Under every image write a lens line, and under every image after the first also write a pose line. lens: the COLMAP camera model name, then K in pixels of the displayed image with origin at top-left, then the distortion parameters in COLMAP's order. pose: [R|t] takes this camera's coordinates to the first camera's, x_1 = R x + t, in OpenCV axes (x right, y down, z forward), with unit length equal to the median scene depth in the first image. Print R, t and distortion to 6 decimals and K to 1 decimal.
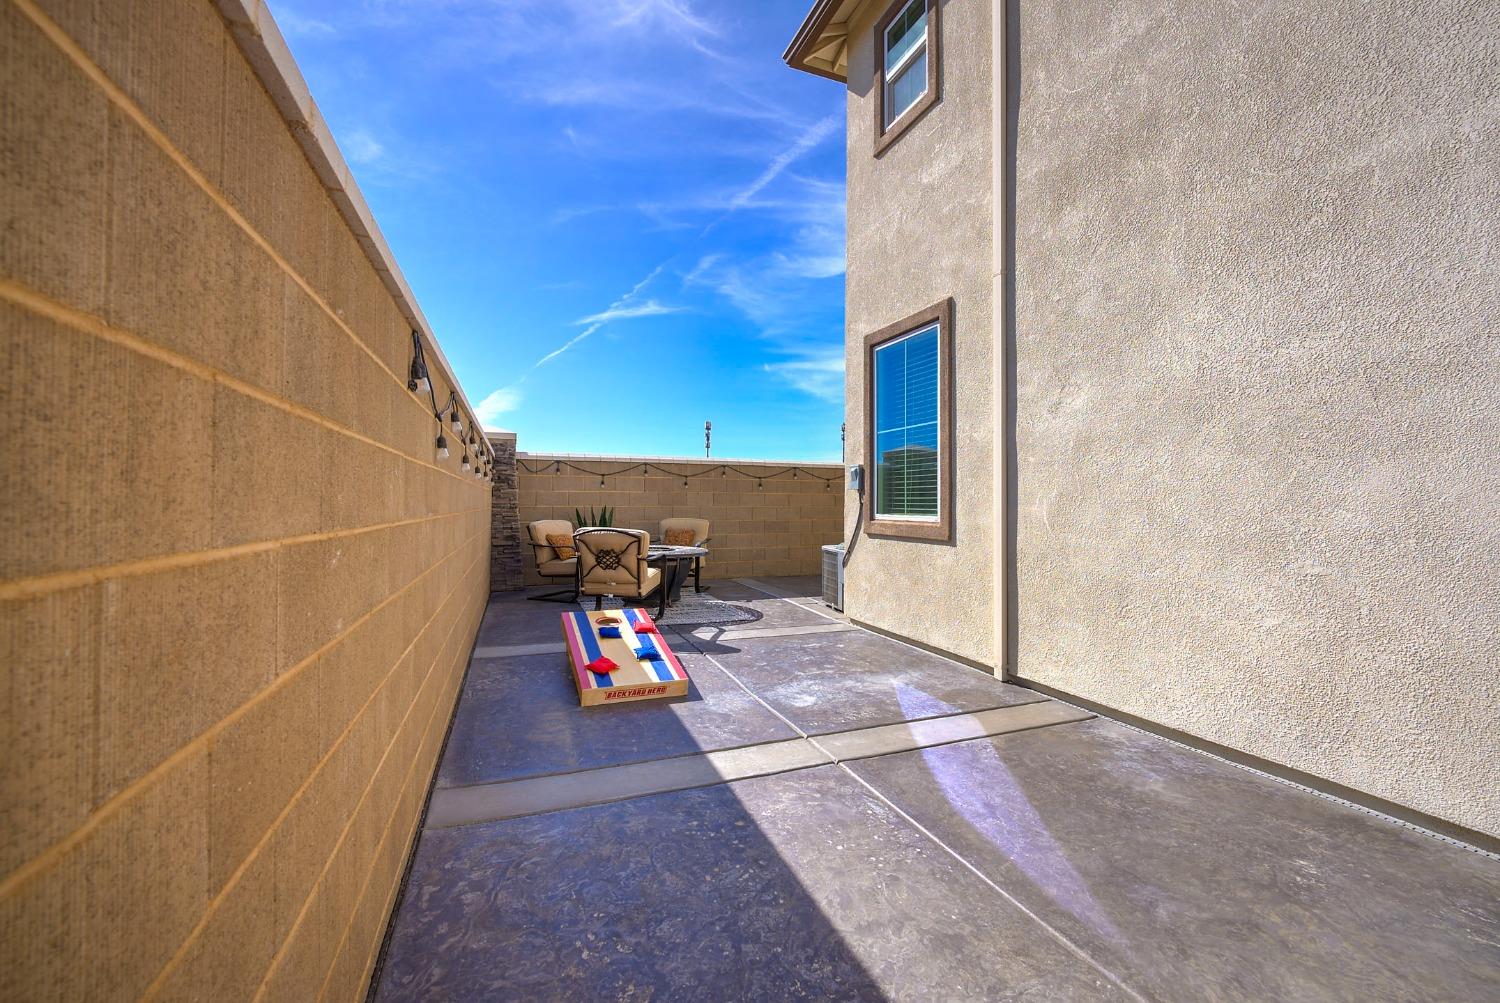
lens RADIAL K [[602.7, 0, 750.9], [0, 602.7, 497.1], [0, 0, 1]] dist [-0.011336, -0.000482]
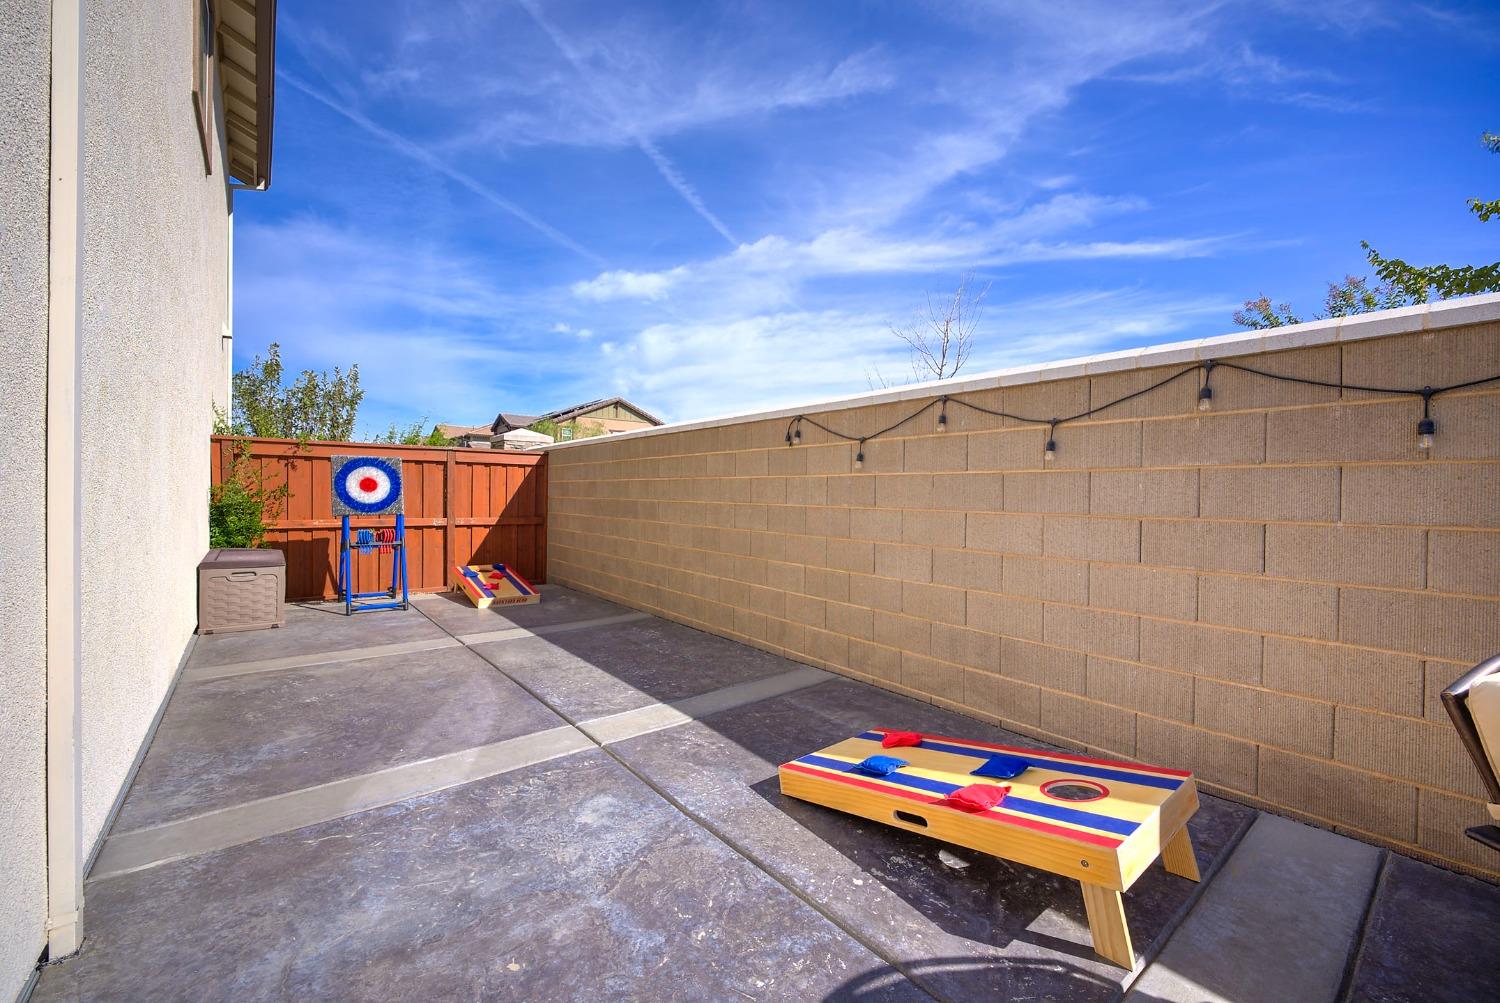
lens RADIAL K [[602.7, 0, 750.9], [0, 602.7, 497.1], [0, 0, 1]] dist [-0.011336, -0.000482]
pose [[-0.956135, -0.013442, -0.292617, 0.174895], [-0.012924, 0.999910, -0.003703, 0.016120], [0.292640, 0.000241, -0.956223, 2.350069]]
